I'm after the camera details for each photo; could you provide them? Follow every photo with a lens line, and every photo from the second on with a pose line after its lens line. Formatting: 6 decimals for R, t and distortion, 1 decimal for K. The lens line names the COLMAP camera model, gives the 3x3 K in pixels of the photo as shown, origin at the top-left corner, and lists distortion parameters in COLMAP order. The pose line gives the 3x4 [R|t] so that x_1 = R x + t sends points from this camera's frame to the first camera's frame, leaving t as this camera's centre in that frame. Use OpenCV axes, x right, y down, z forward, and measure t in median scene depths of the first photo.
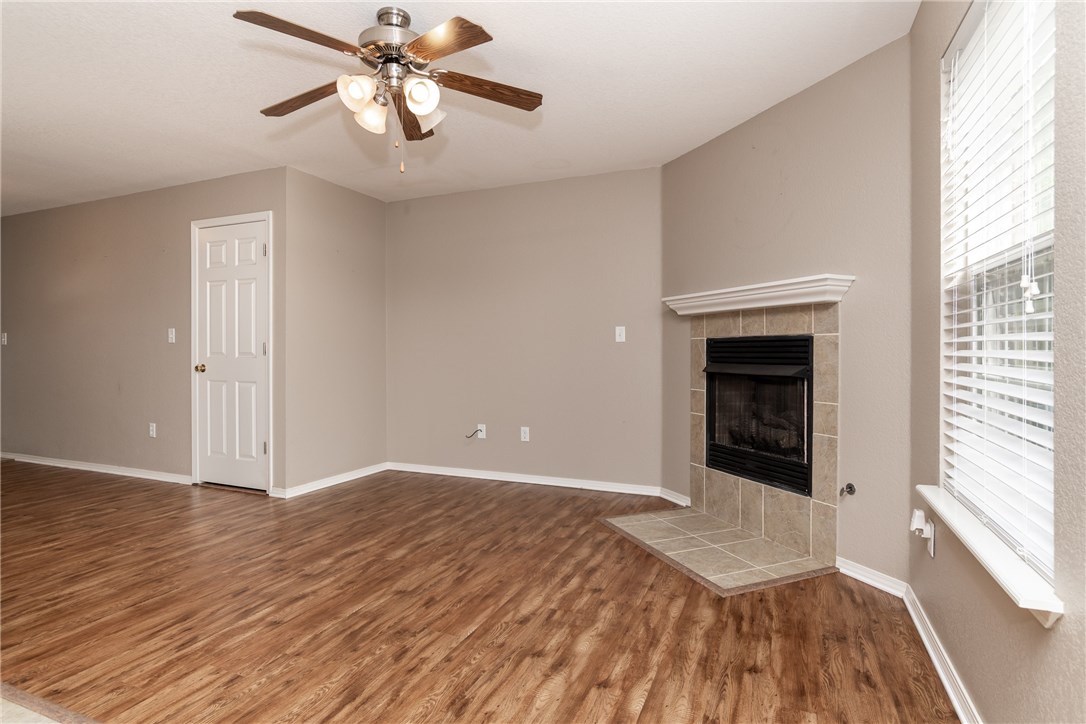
lens RADIAL K [[564.2, 0, 526.3], [0, 564.2, 344.3], [0, 0, 1]] dist [-0.031883, 0.001187]
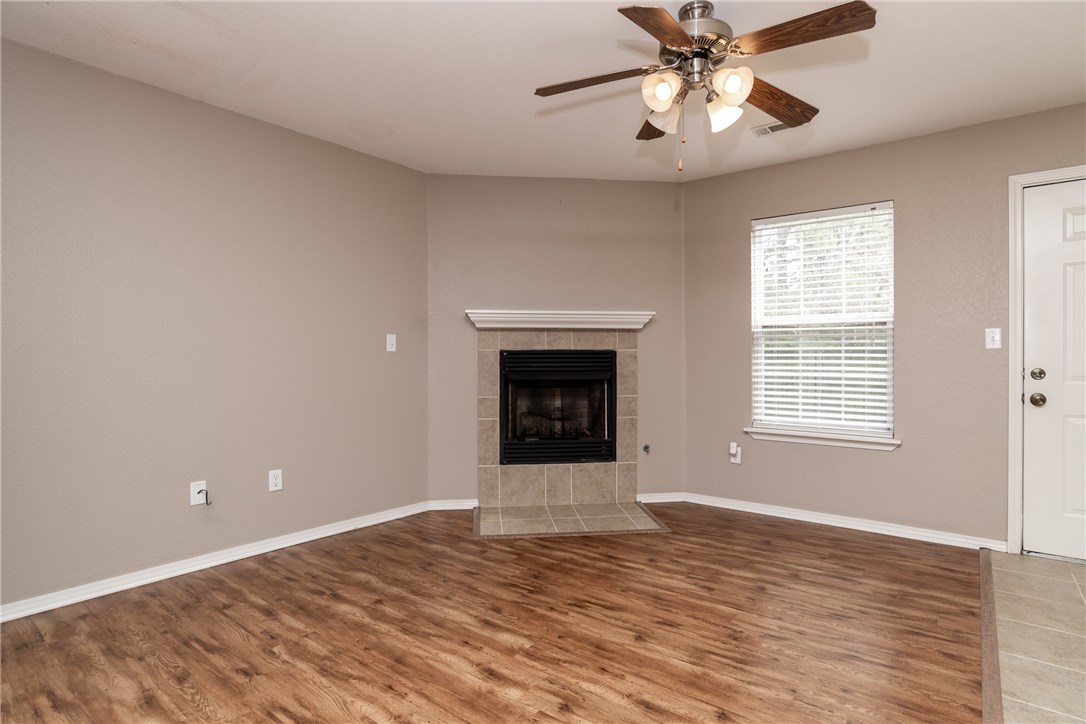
lens RADIAL K [[573.6, 0, 543.0], [0, 573.6, 362.0], [0, 0, 1]] dist [-0.051154, 0.000813]
pose [[0.238902, -0.001880, 0.971042, -0.949756], [-0.008796, 0.999953, 0.004100, 0.009560], [-0.971004, -0.009521, 0.238874, 0.802039]]
